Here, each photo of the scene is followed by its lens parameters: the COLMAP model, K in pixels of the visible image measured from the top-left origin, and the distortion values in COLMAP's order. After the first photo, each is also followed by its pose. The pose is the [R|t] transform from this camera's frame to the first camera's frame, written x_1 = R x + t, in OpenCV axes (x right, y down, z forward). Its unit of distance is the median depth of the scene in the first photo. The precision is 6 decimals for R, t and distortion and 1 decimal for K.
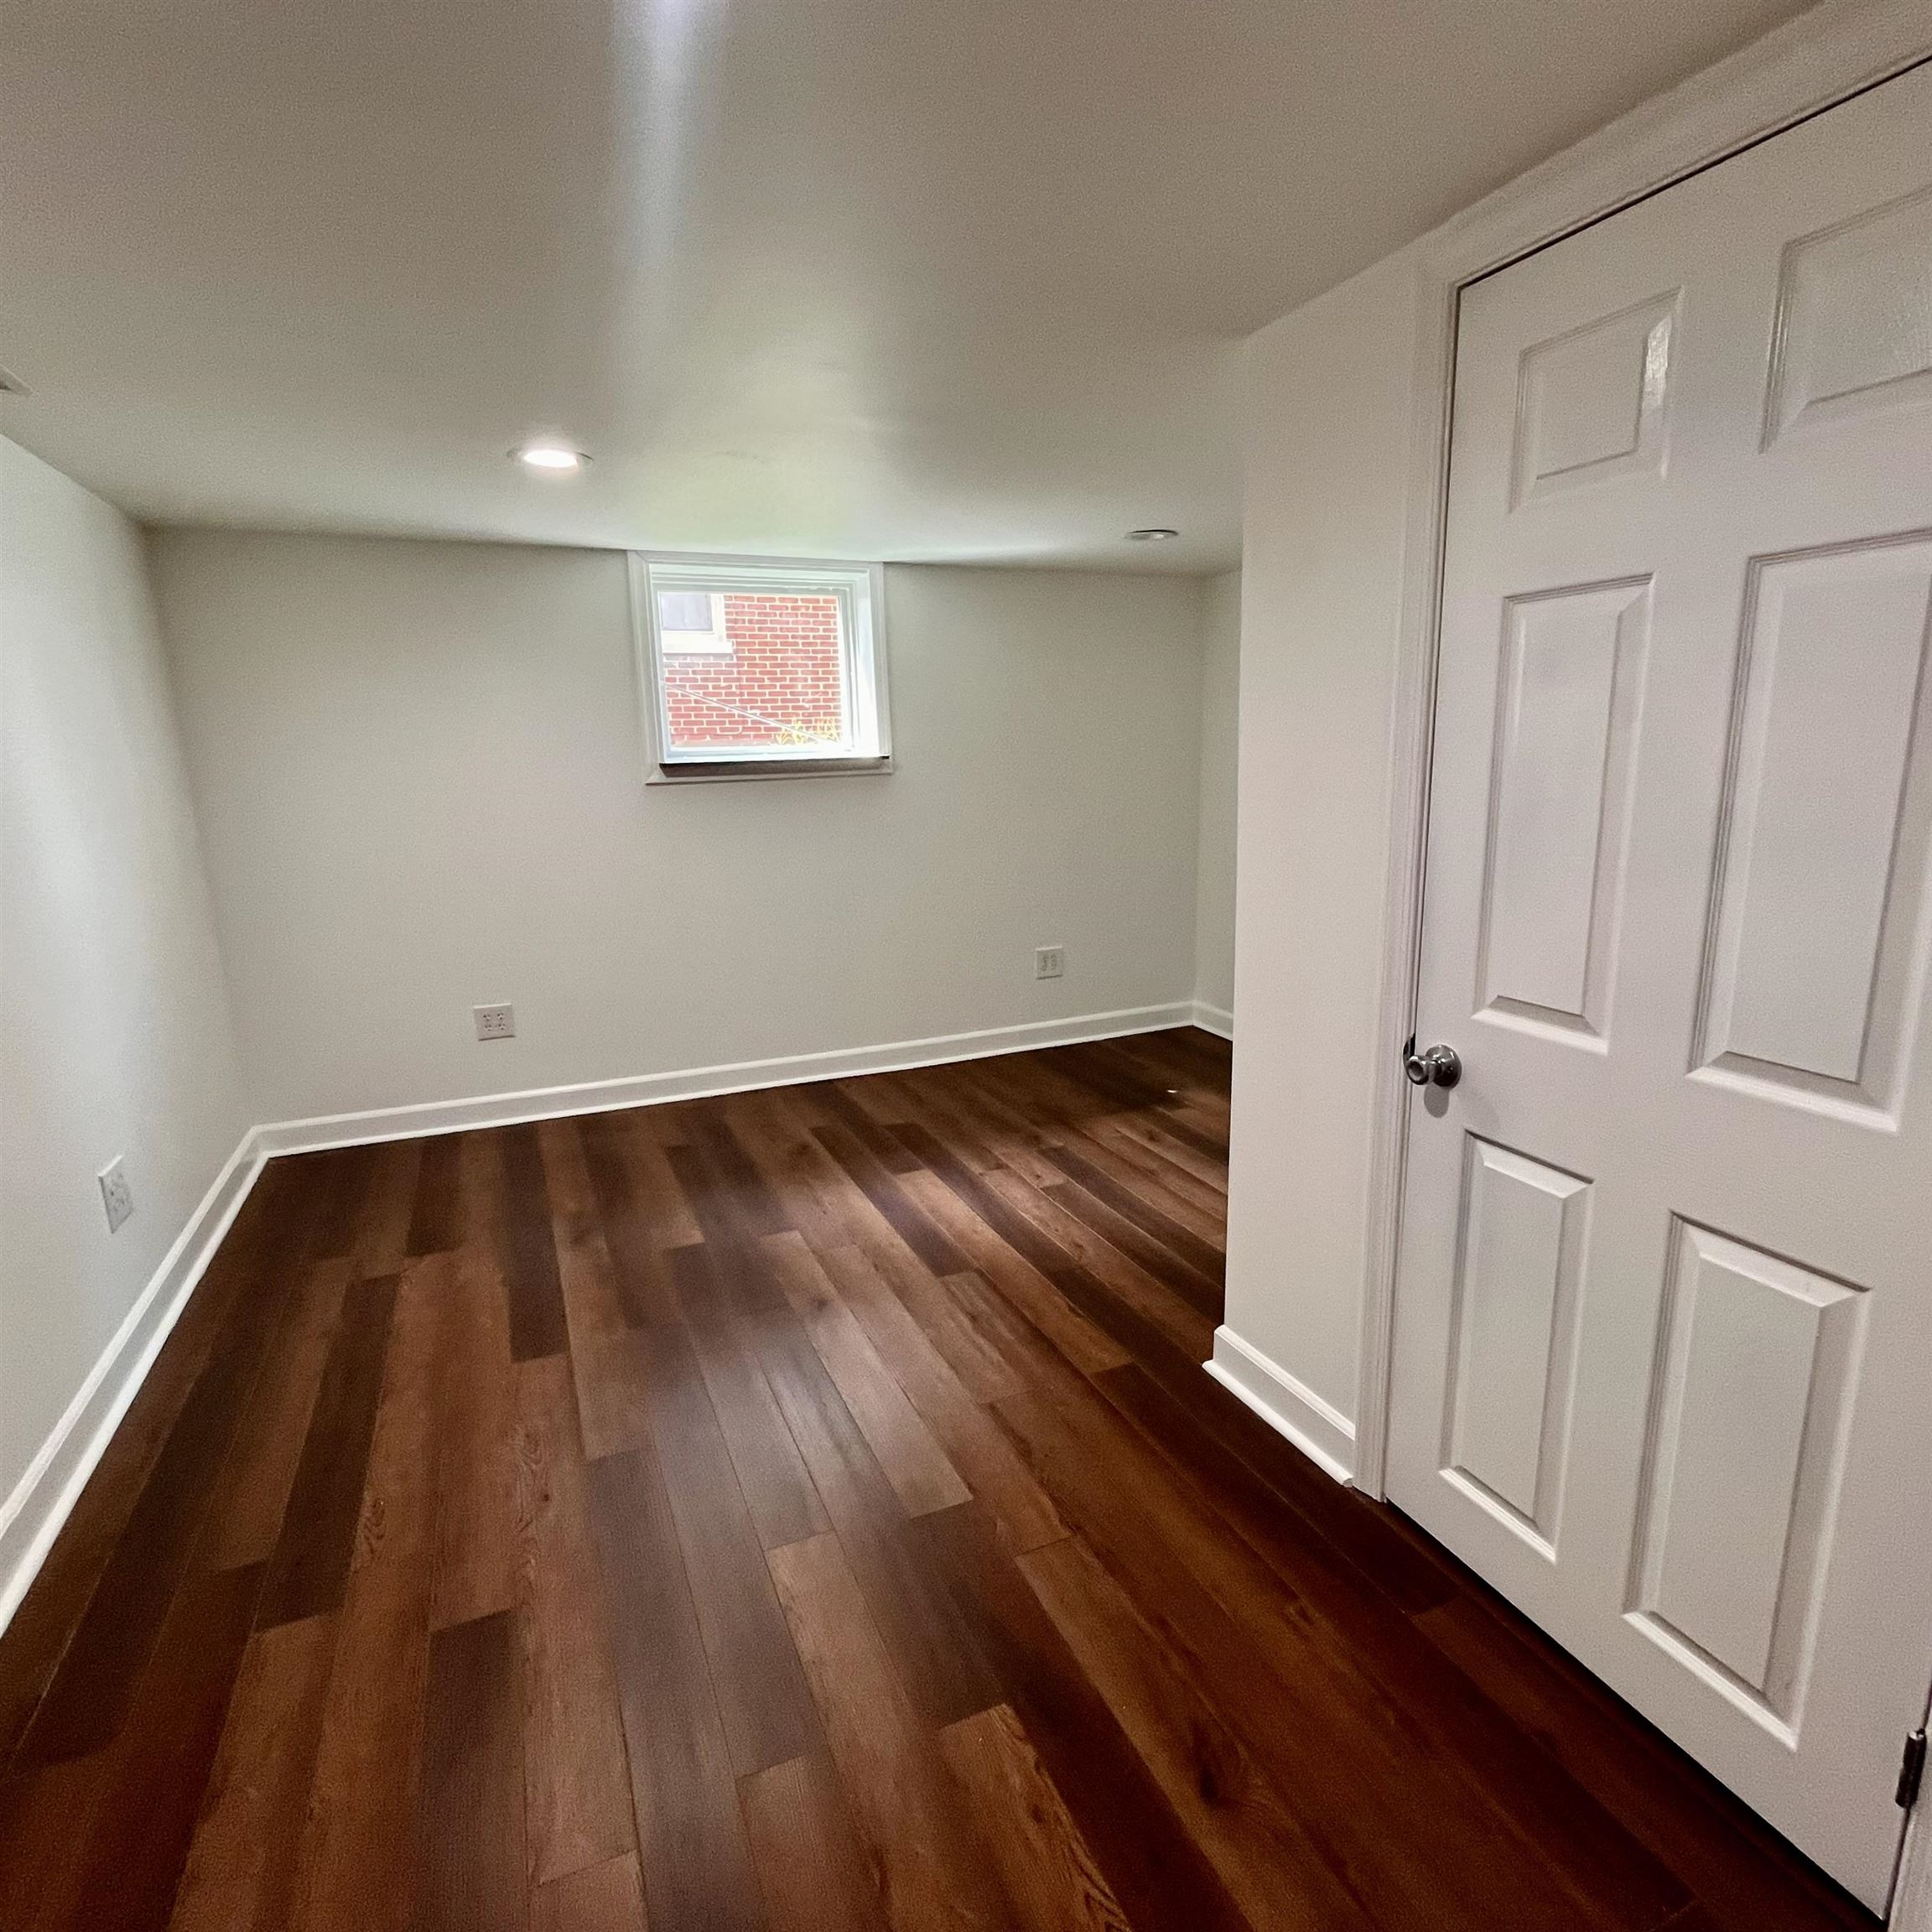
lens RADIAL K [[1065.9, 0, 966.0], [0, 1065.9, 966.0], [0, 0, 1]] dist [-0.004284, -0.000294]
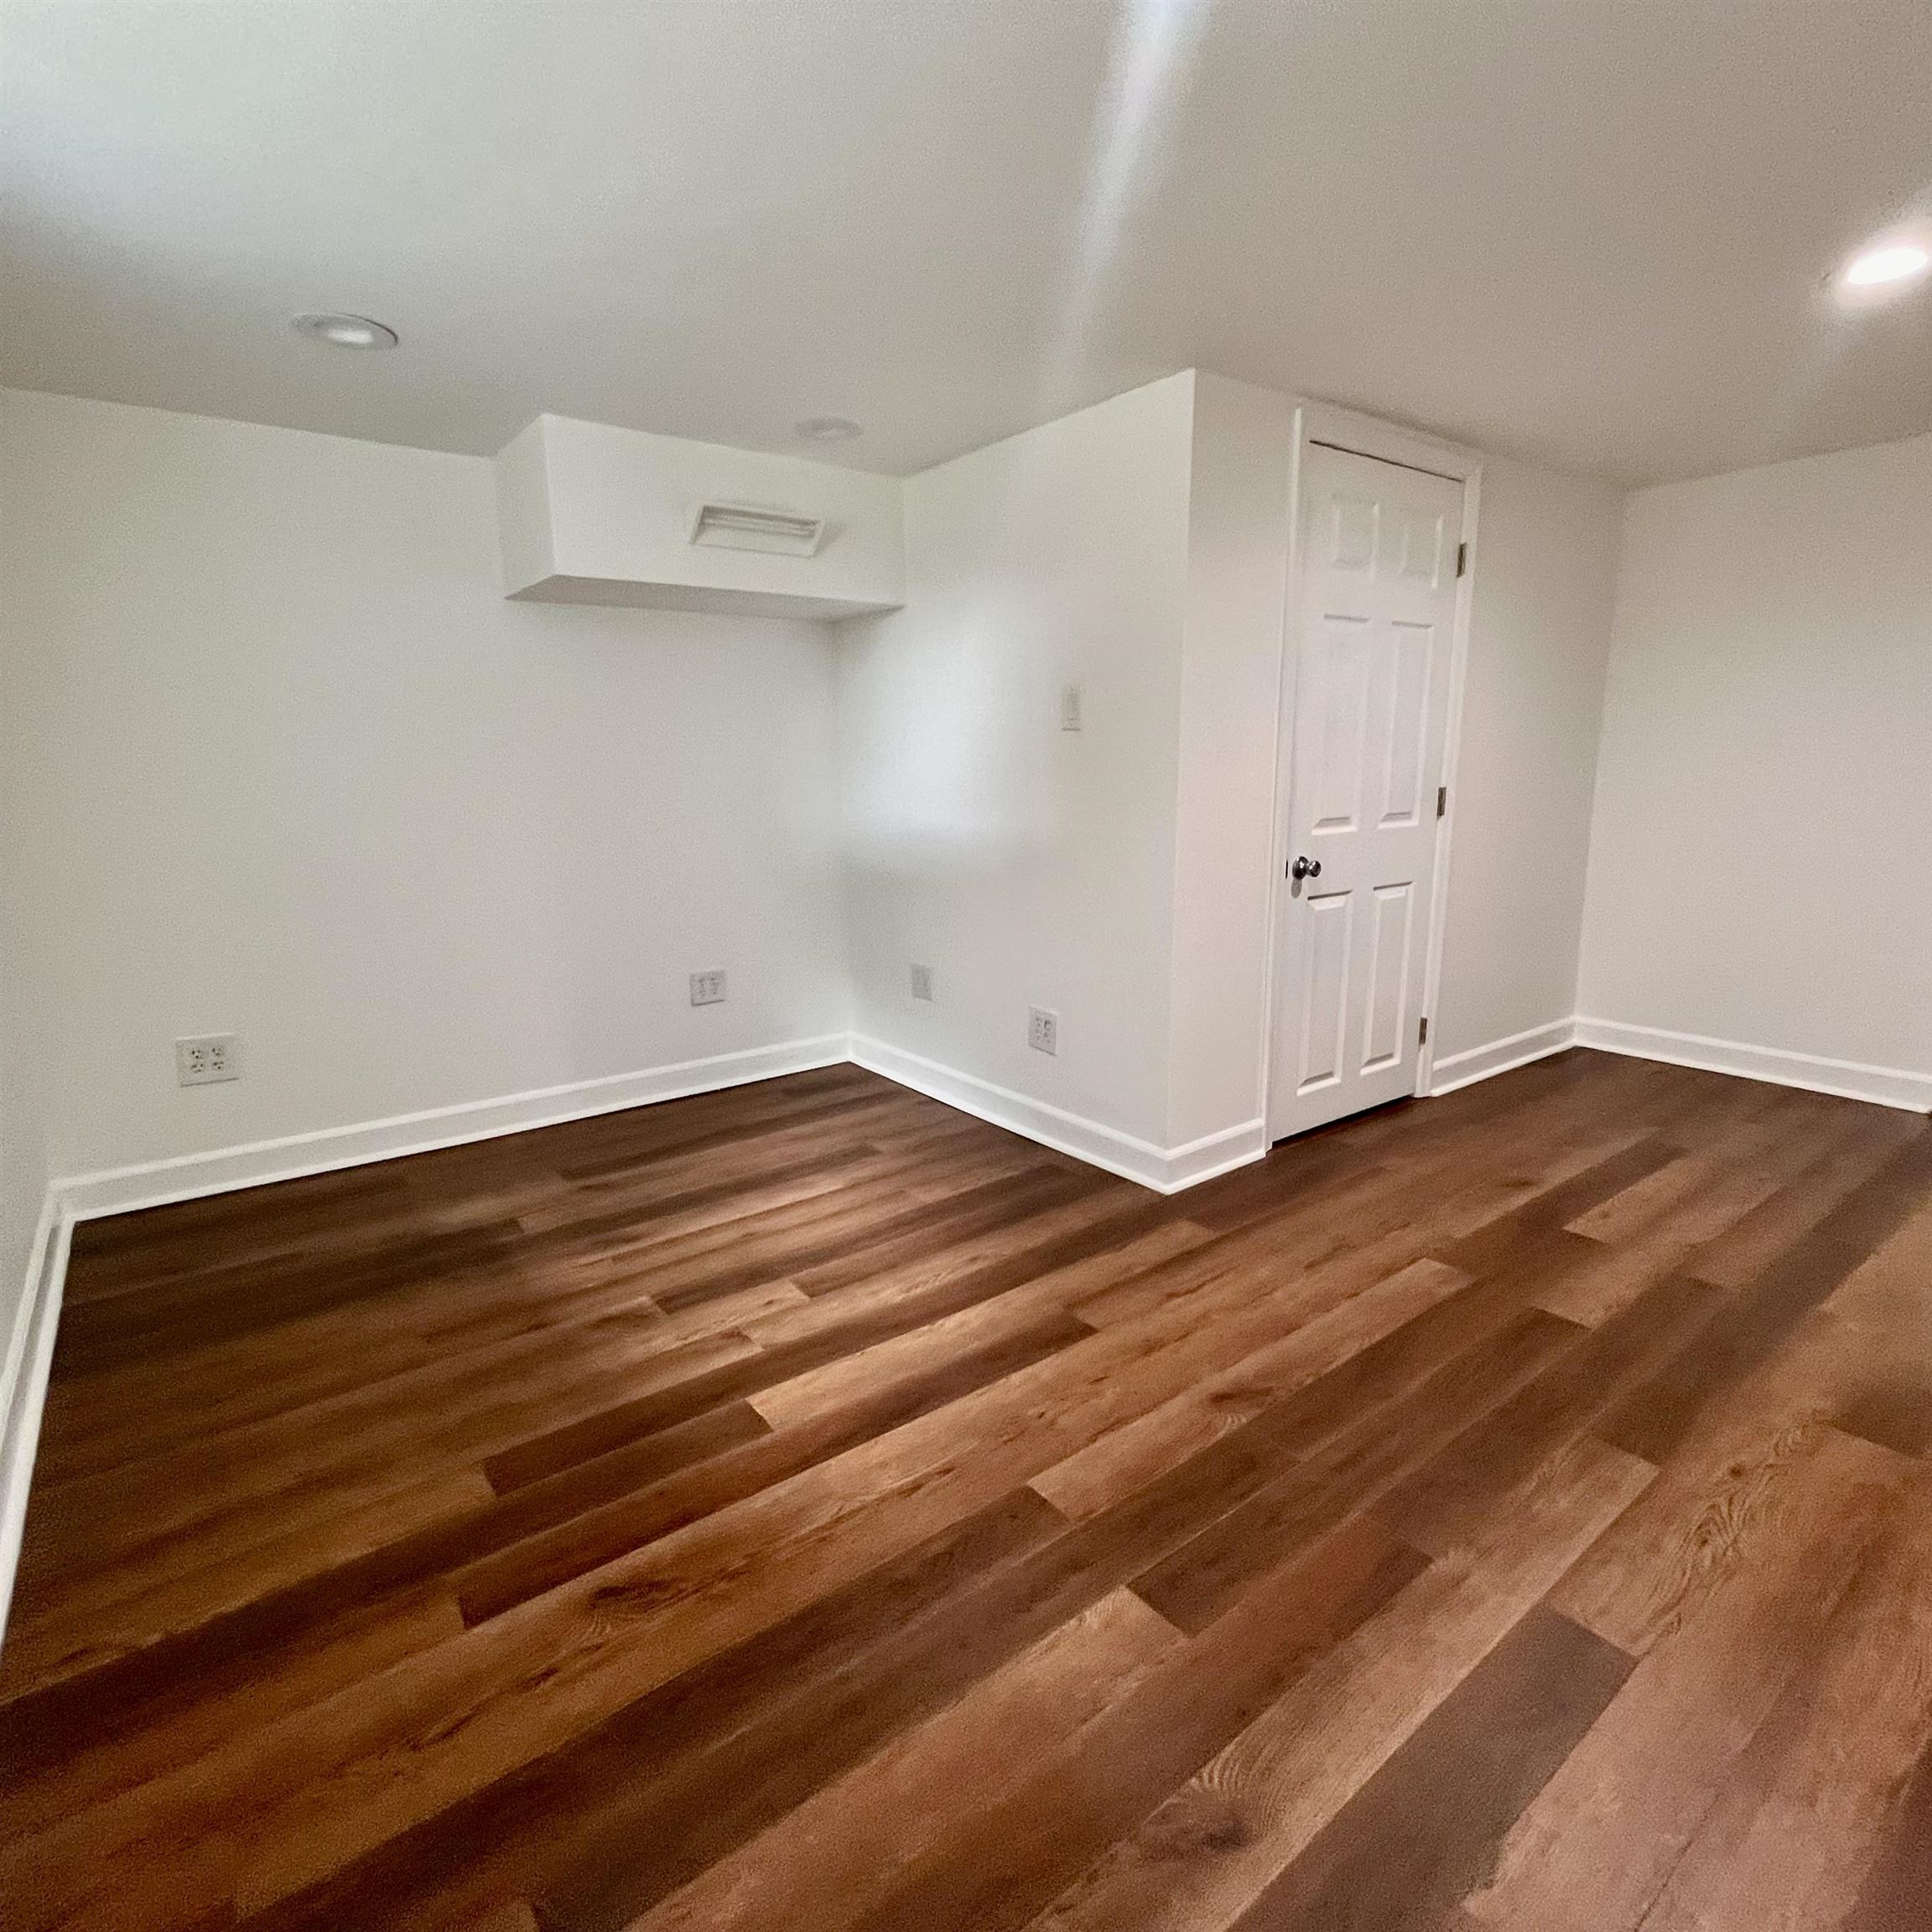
lens RADIAL K [[1065.9, 0, 966.0], [0, 1065.9, 966.0], [0, 0, 1]] dist [-0.004284, -0.000294]
pose [[-0.247500, -0.160617, 0.955482, -0.586610], [0.214694, 0.952557, 0.215738, -0.130063], [-0.944802, 0.258531, -0.201274, 0.969577]]
